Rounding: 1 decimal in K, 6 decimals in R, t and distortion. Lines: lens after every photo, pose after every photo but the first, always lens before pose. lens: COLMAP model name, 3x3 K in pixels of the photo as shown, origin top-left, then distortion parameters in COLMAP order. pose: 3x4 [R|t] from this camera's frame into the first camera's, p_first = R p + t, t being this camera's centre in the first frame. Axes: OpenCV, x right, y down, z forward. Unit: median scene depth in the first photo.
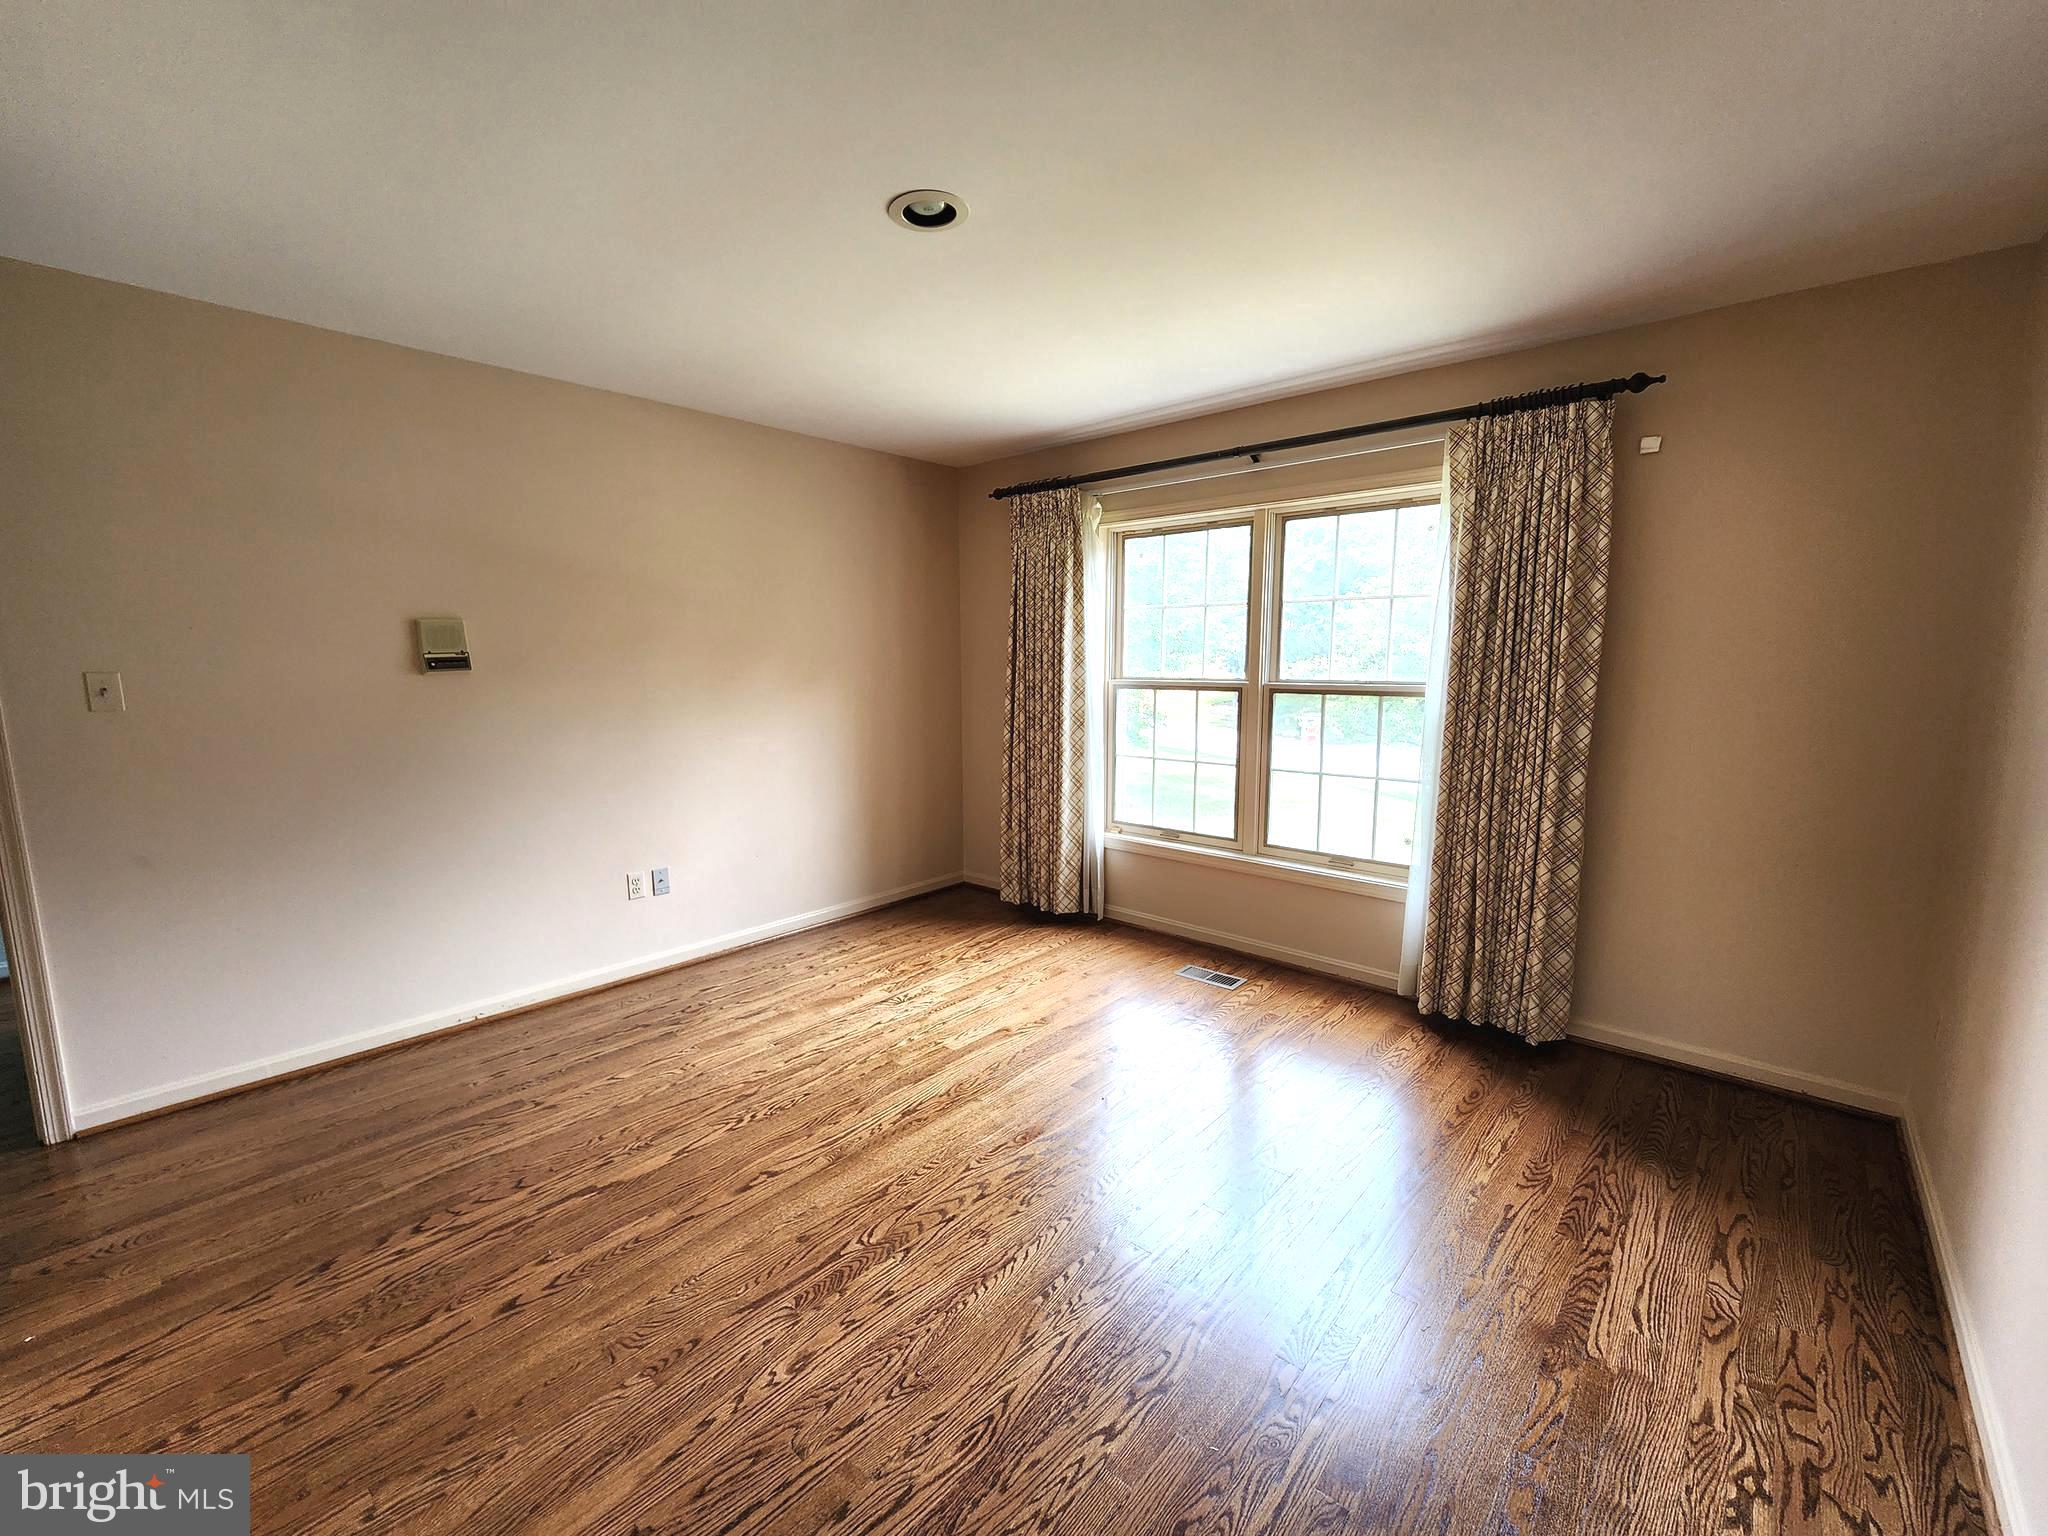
lens RADIAL K [[844.6, 0, 1011.8], [0, 844.6, 779.3], [0, 0, 1]] dist [0.000380, 0.000588]
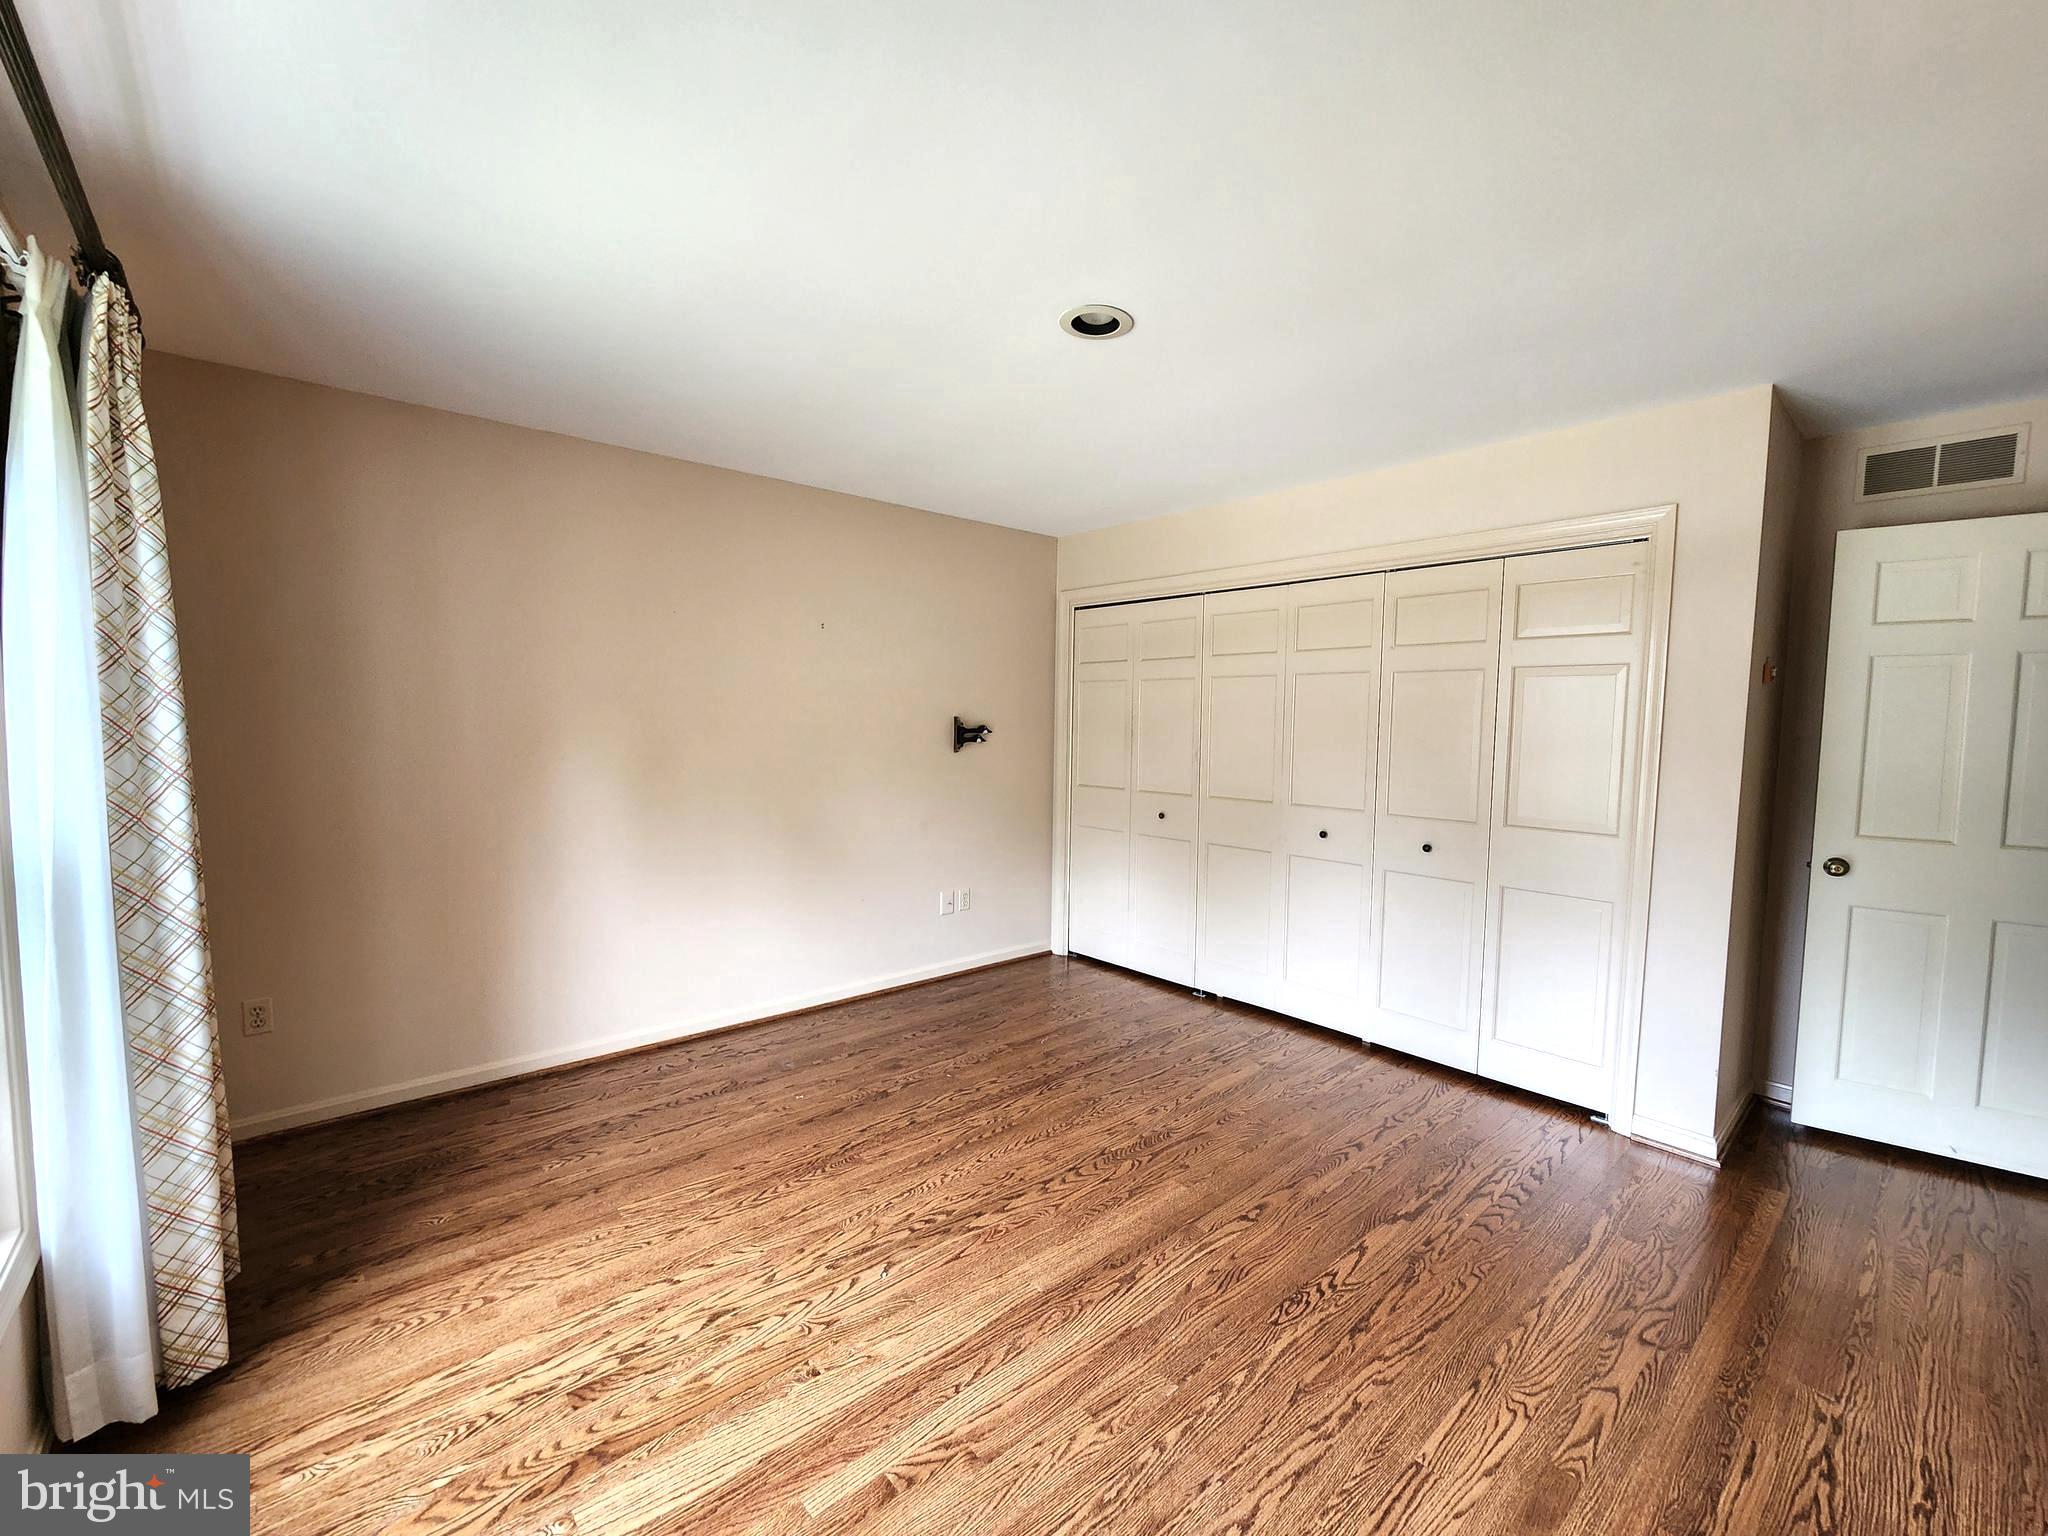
lens RADIAL K [[844.6, 0, 1011.8], [0, 844.6, 779.3], [0, 0, 1]] dist [0.000380, 0.000588]
pose [[-0.992655, -0.019065, 0.119467, -0.114427], [0.007321, 0.976228, 0.216624, -0.292550], [-0.120757, 0.215907, -0.968918, 1.957081]]
